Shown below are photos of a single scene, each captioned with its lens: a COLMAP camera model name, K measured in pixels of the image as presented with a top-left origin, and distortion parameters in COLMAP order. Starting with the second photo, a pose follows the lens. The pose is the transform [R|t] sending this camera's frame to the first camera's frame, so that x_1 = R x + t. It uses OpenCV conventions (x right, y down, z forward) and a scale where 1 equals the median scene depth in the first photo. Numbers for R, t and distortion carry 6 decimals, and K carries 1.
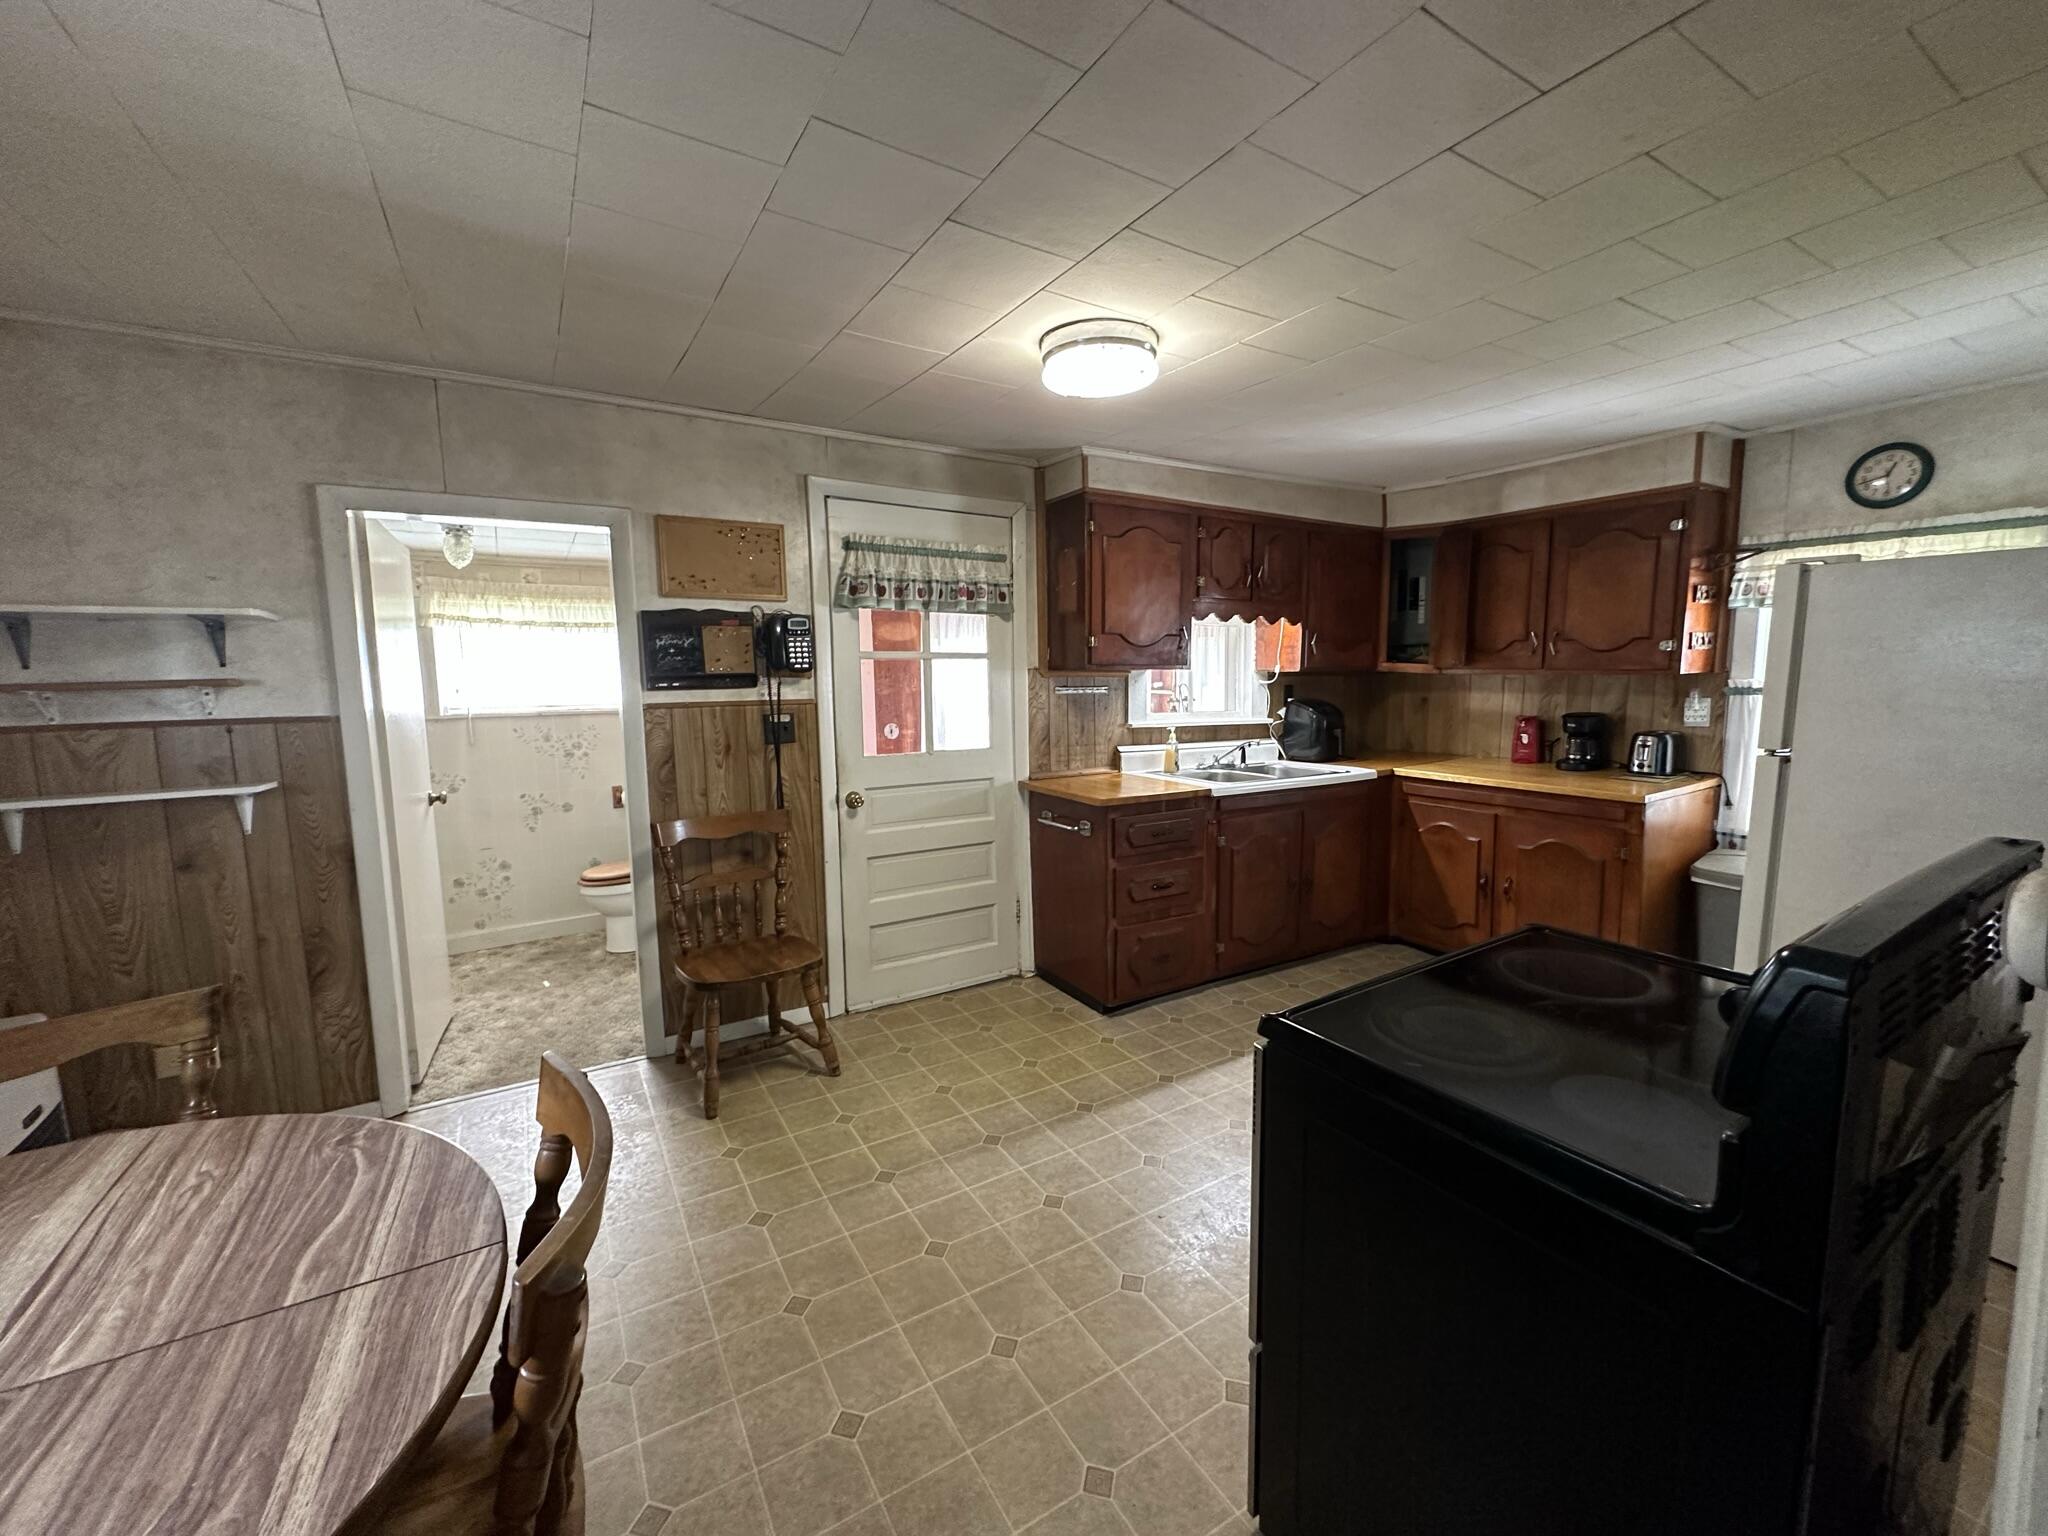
lens RADIAL K [[821.1, 0, 1020.1], [0, 821.1, 774.8], [0, 0, 1]] dist [0.002347, 0.000546]
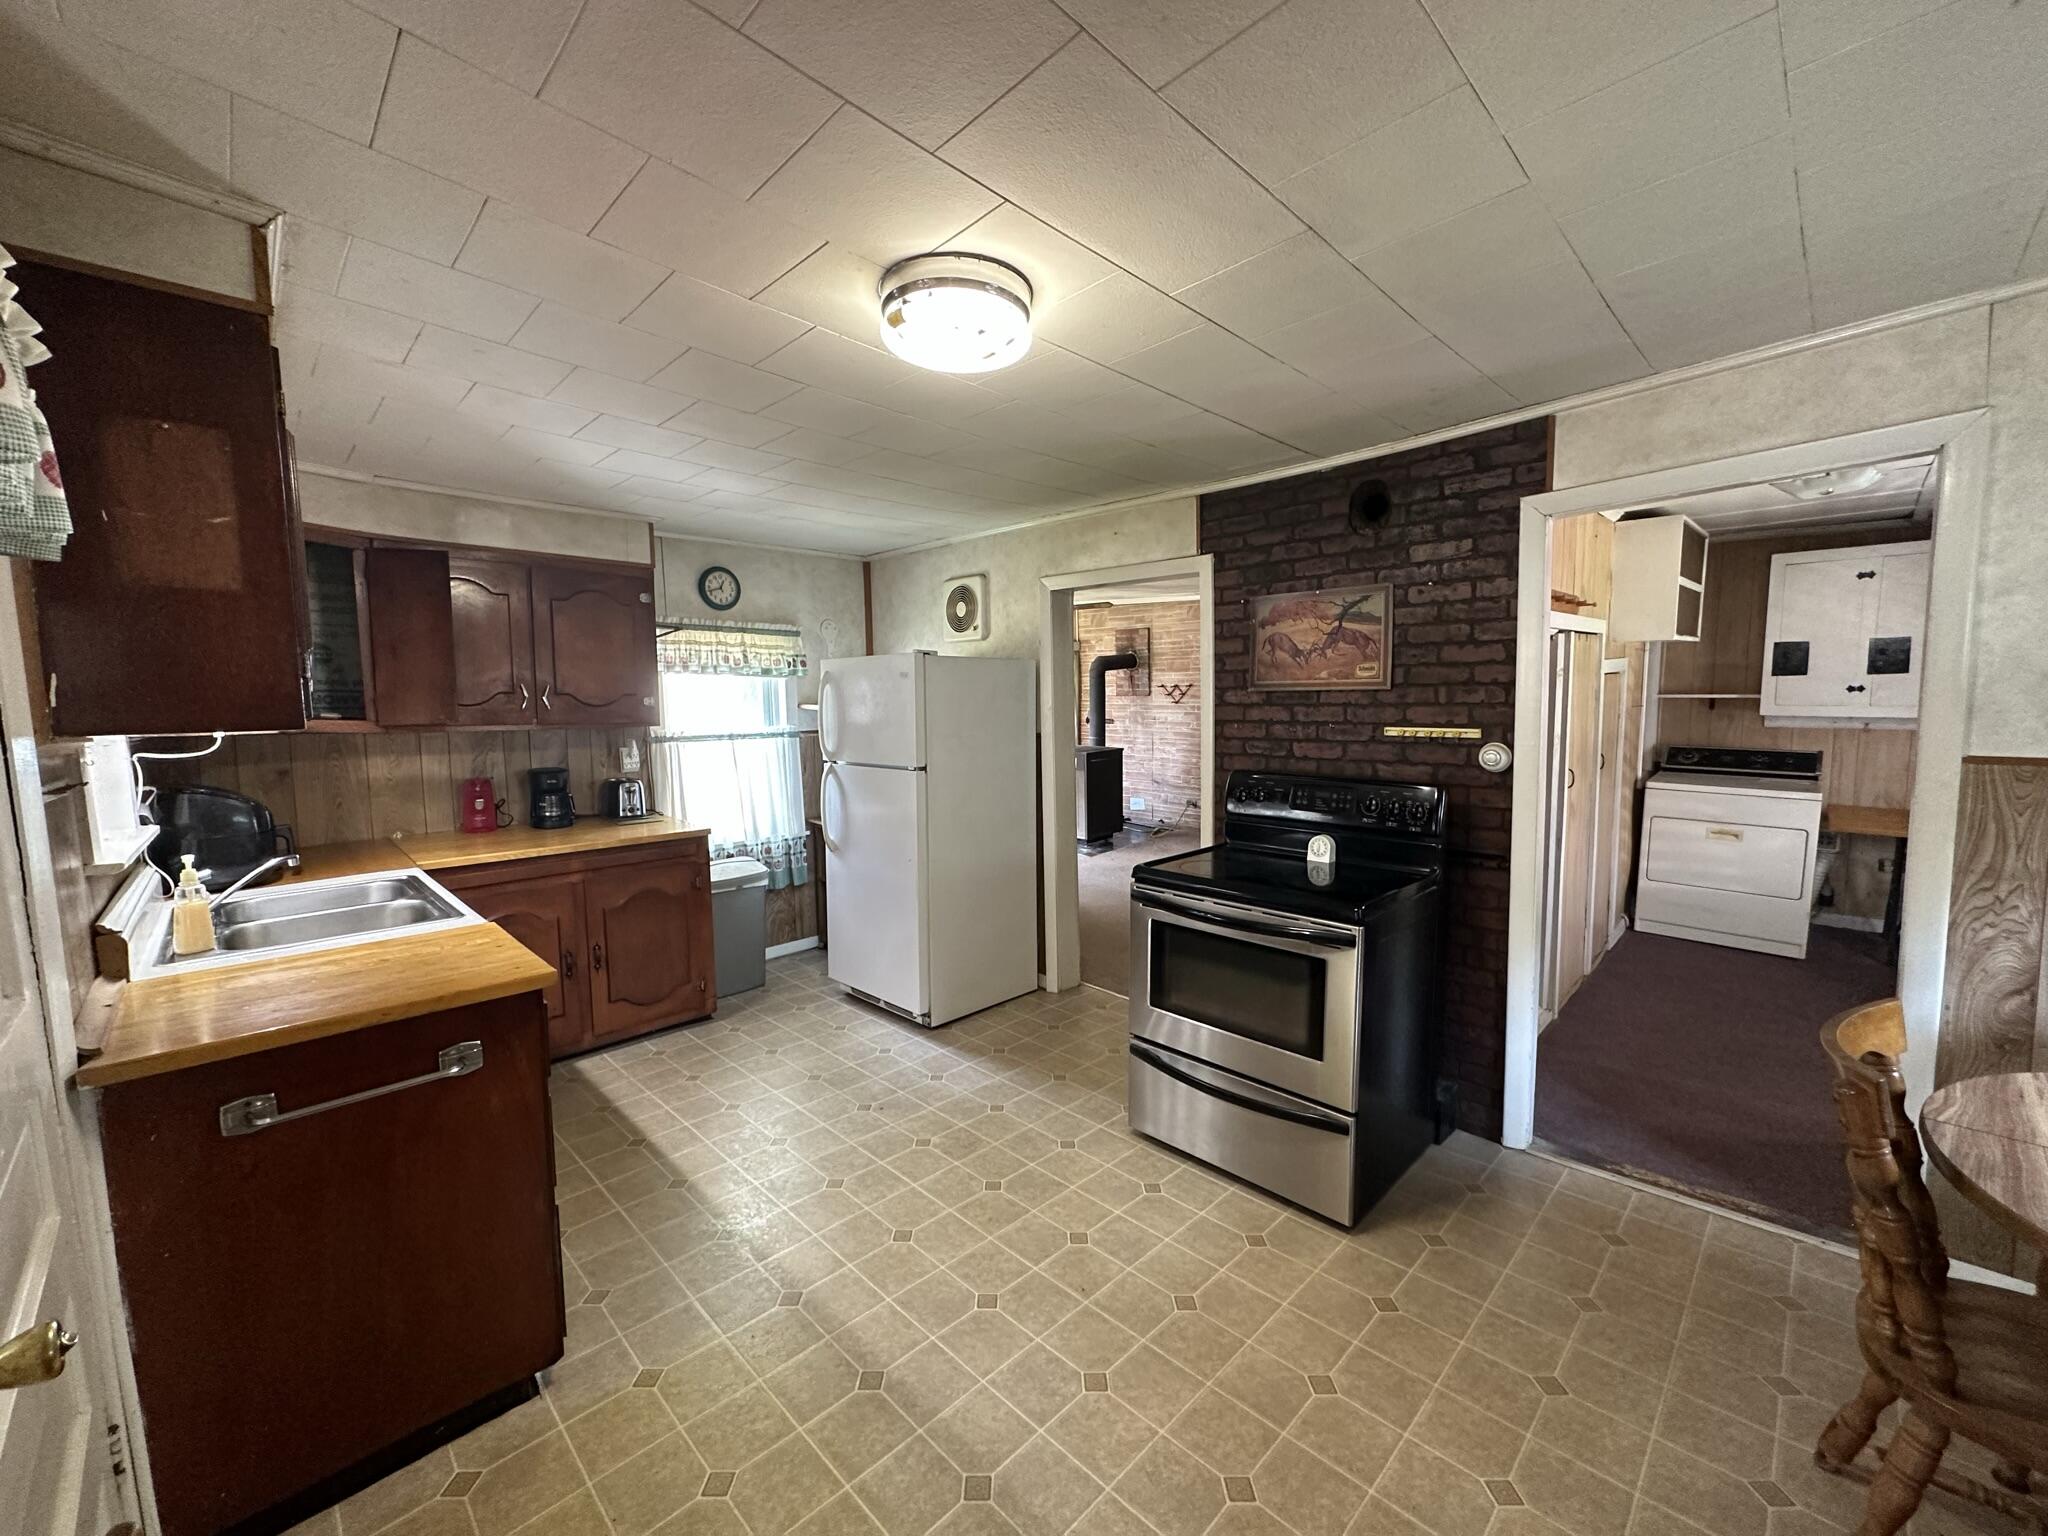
lens RADIAL K [[821.1, 0, 1032.9], [0, 821.1, 770.4], [0, 0, 1]] dist [0.002347, 0.000546]
pose [[-0.244137, -0.060900, 0.967827, -0.480561], [0.143077, 0.984842, 0.098062, -0.104327], [-0.959128, 0.162414, -0.231723, 0.815497]]
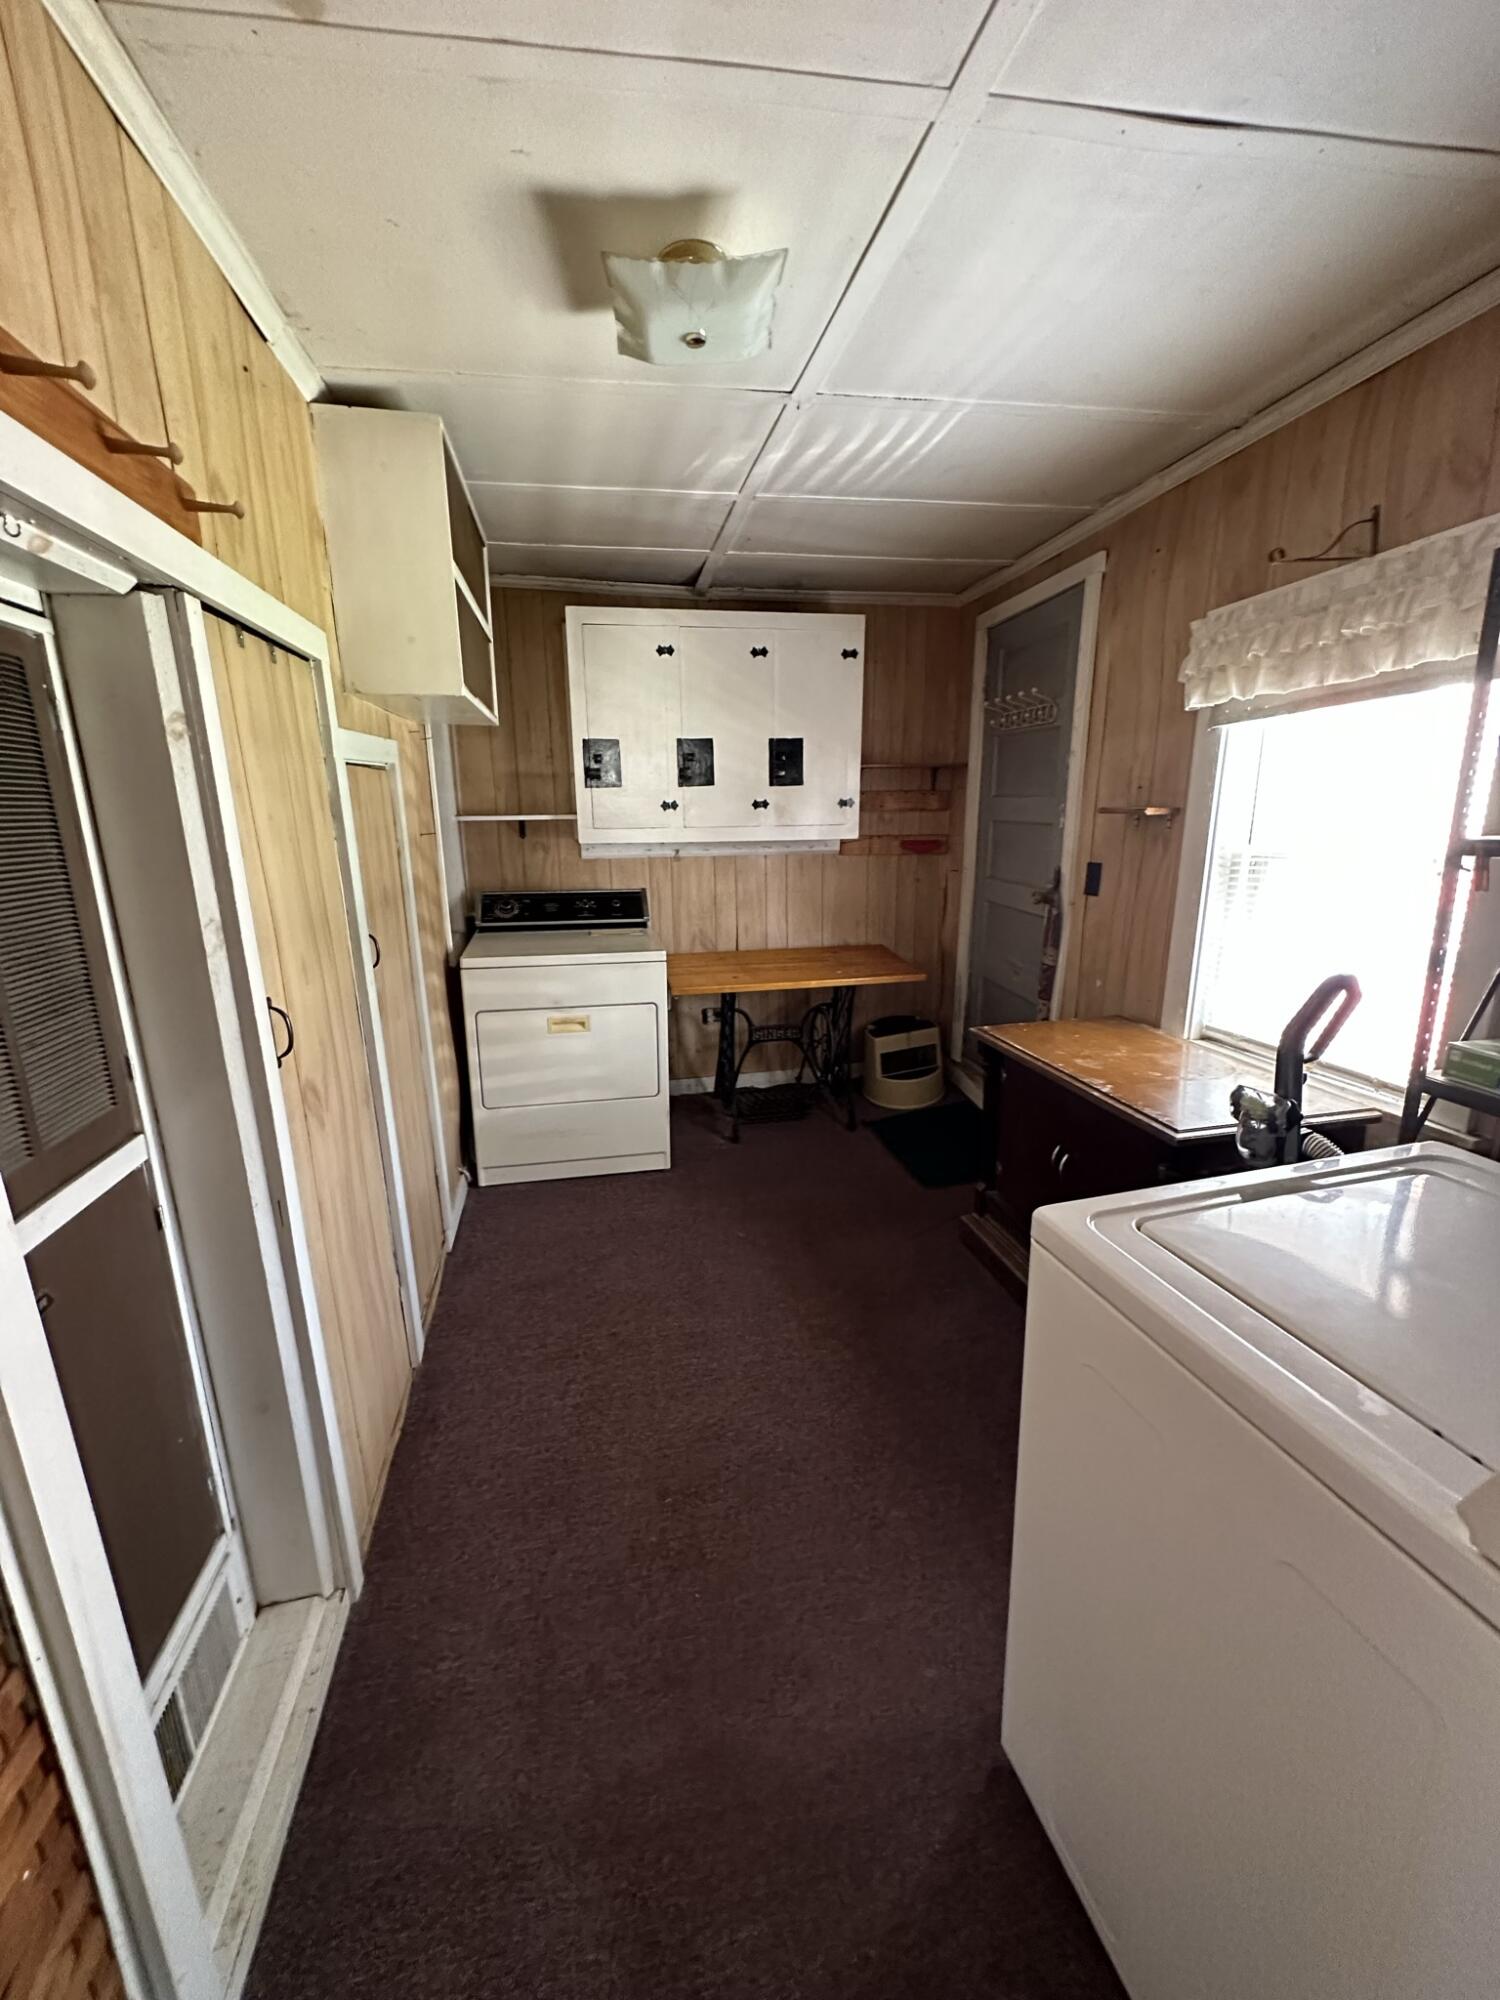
lens RADIAL K [[801.8, 0, 747.7], [0, 801.8, 998.2], [0, 0, 1]] dist [0.002347, 0.000546]
pose [[-0.941380, -0.030122, 0.336000, 0.105285], [0.087874, 0.939726, 0.330445, -0.000808], [-0.325702, 0.340600, -0.881992, 0.082037]]
